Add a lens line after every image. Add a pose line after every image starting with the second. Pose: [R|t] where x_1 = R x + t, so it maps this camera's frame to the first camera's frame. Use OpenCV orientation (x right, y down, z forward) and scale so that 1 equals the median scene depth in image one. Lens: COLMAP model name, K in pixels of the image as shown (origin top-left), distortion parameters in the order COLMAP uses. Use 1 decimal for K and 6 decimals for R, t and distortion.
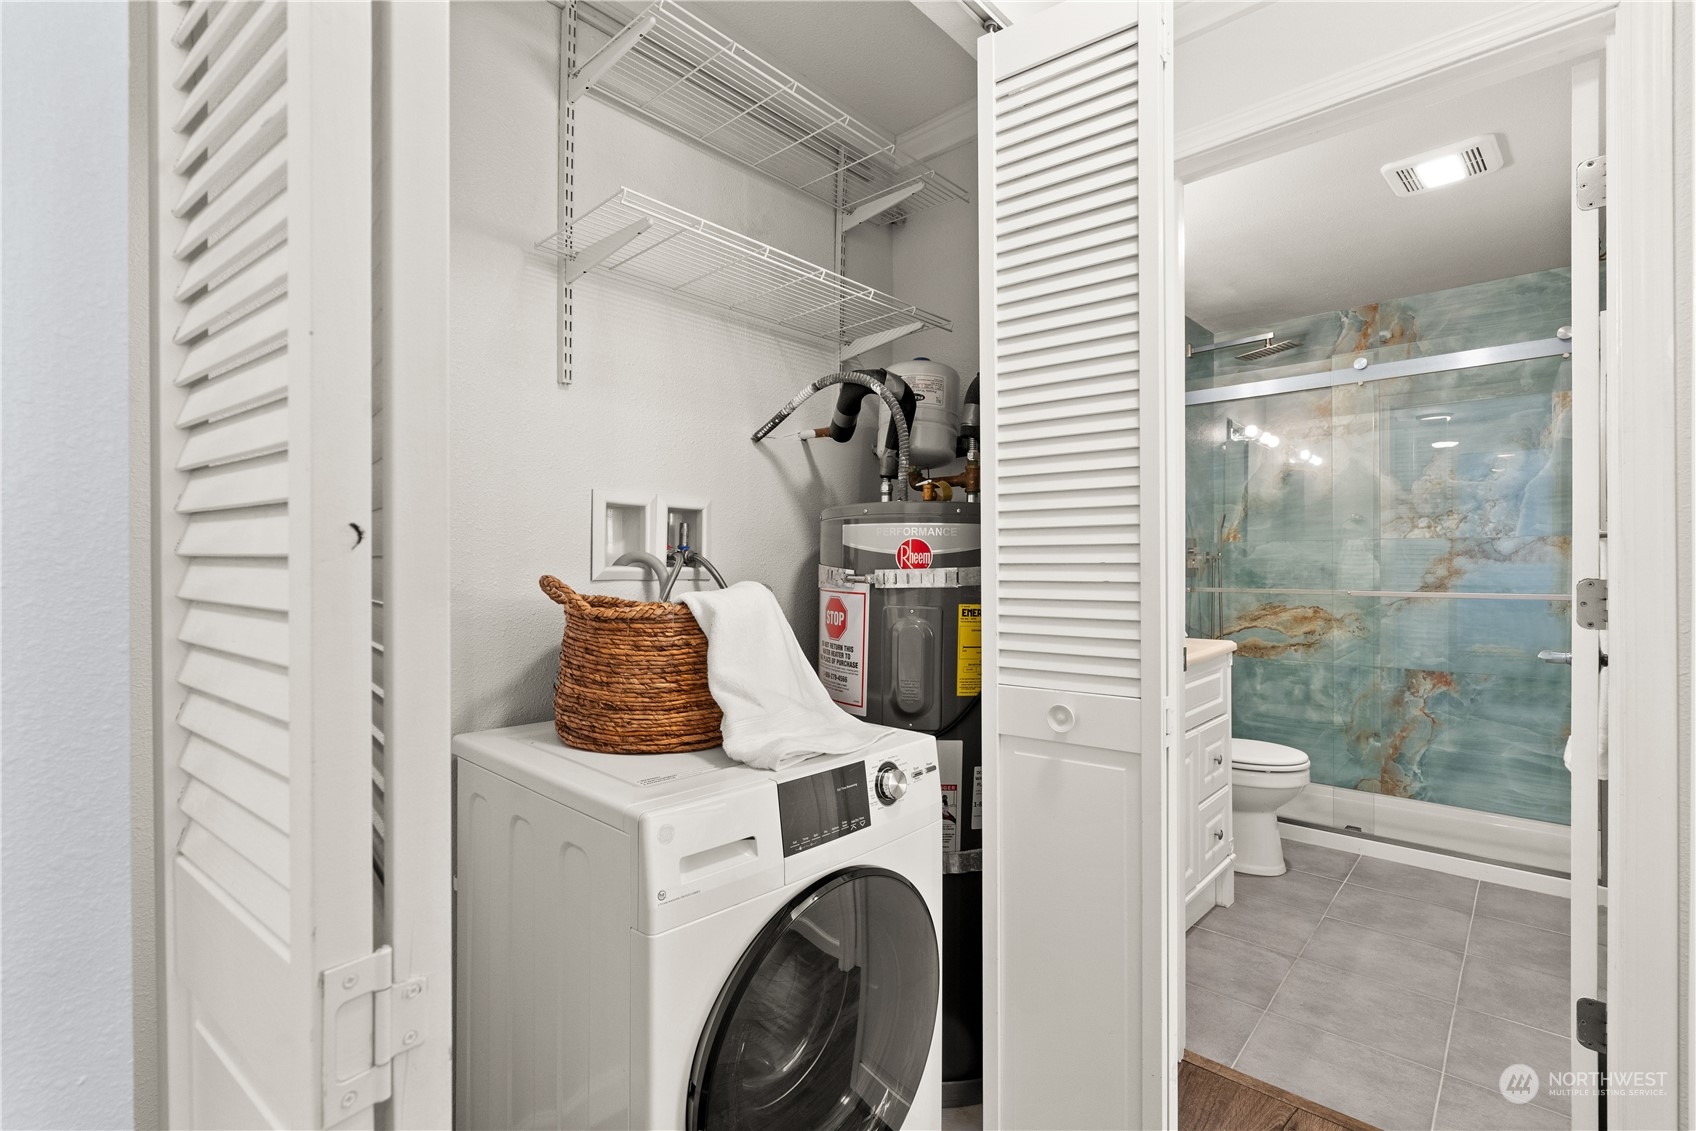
lens RADIAL K [[772.8, 0, 850.9], [0, 772.8, 563.8], [0, 0, 1]] dist [-0.000578, 0.000205]
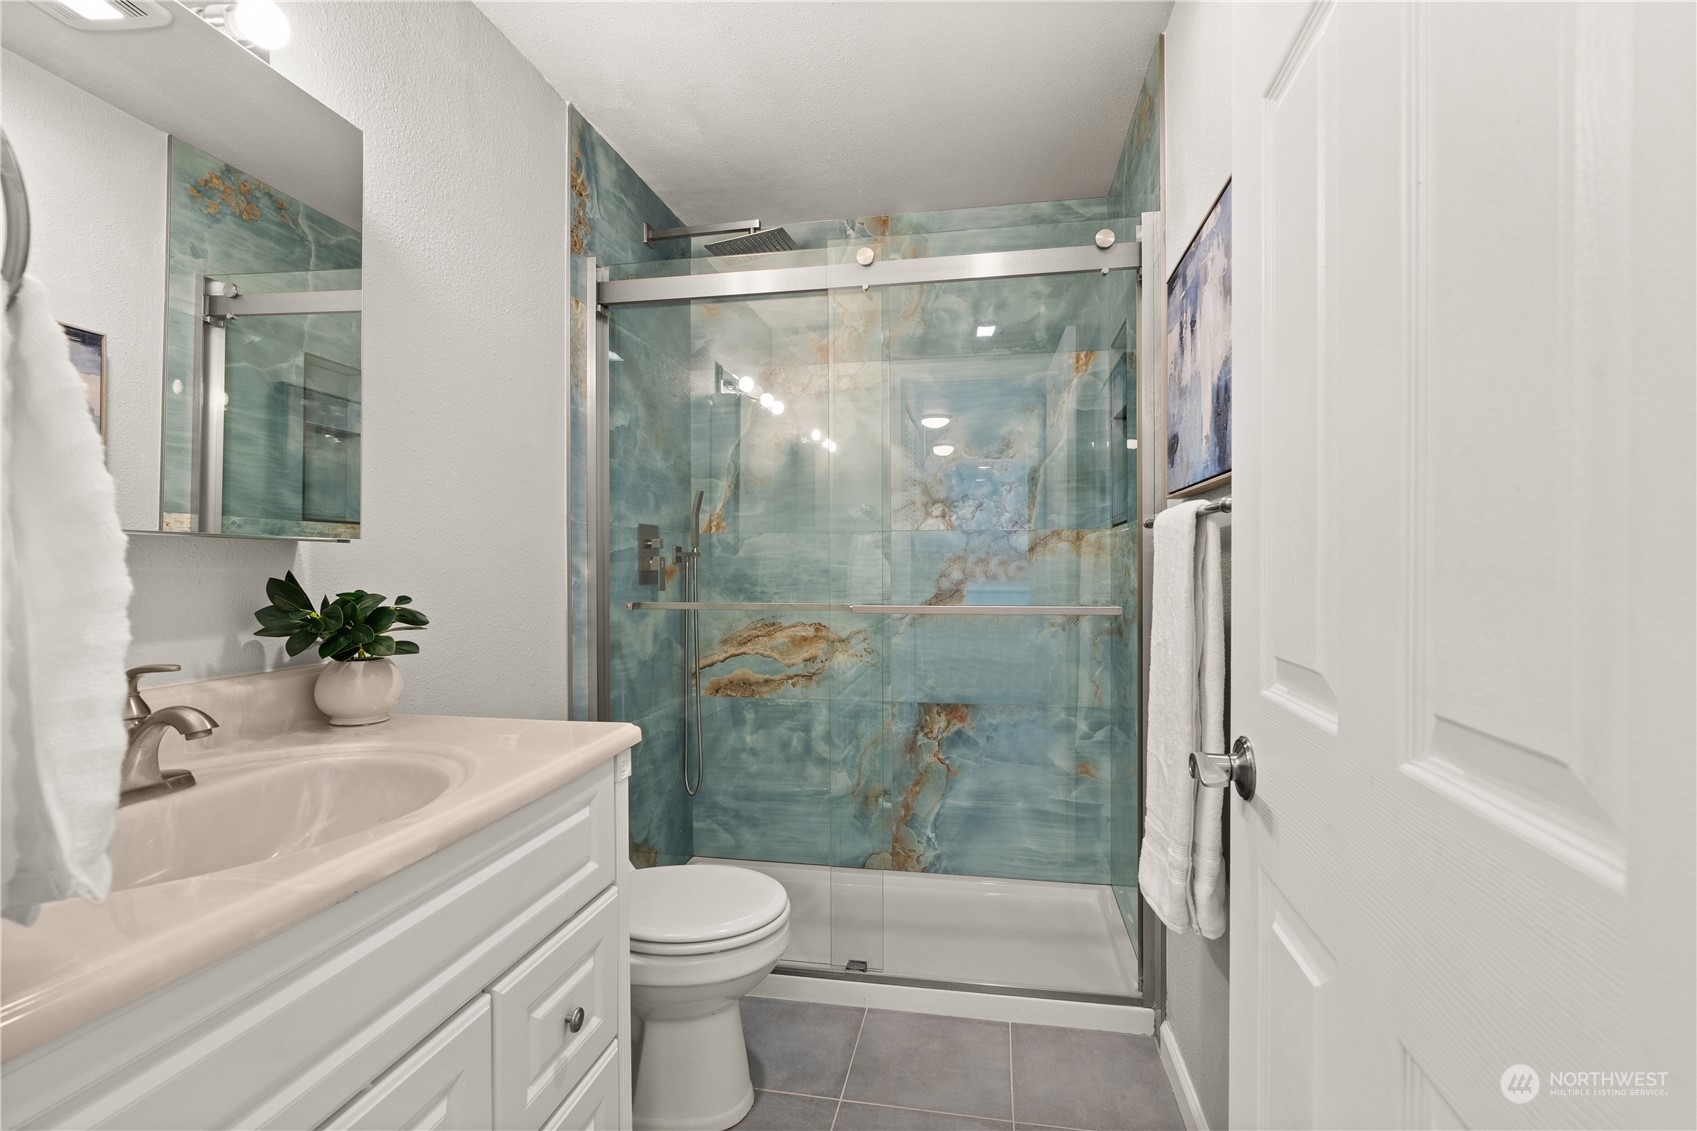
lens RADIAL K [[773.2, 0, 850.5], [0, 773.2, 563.3], [0, 0, 1]] dist [-0.000578, 0.000205]
pose [[0.853788, 0.000693, 0.520620, 0.260767], [0.000923, 0.999996, -0.002844, 0.001469], [-0.520620, 0.002909, 0.853784, 0.378998]]
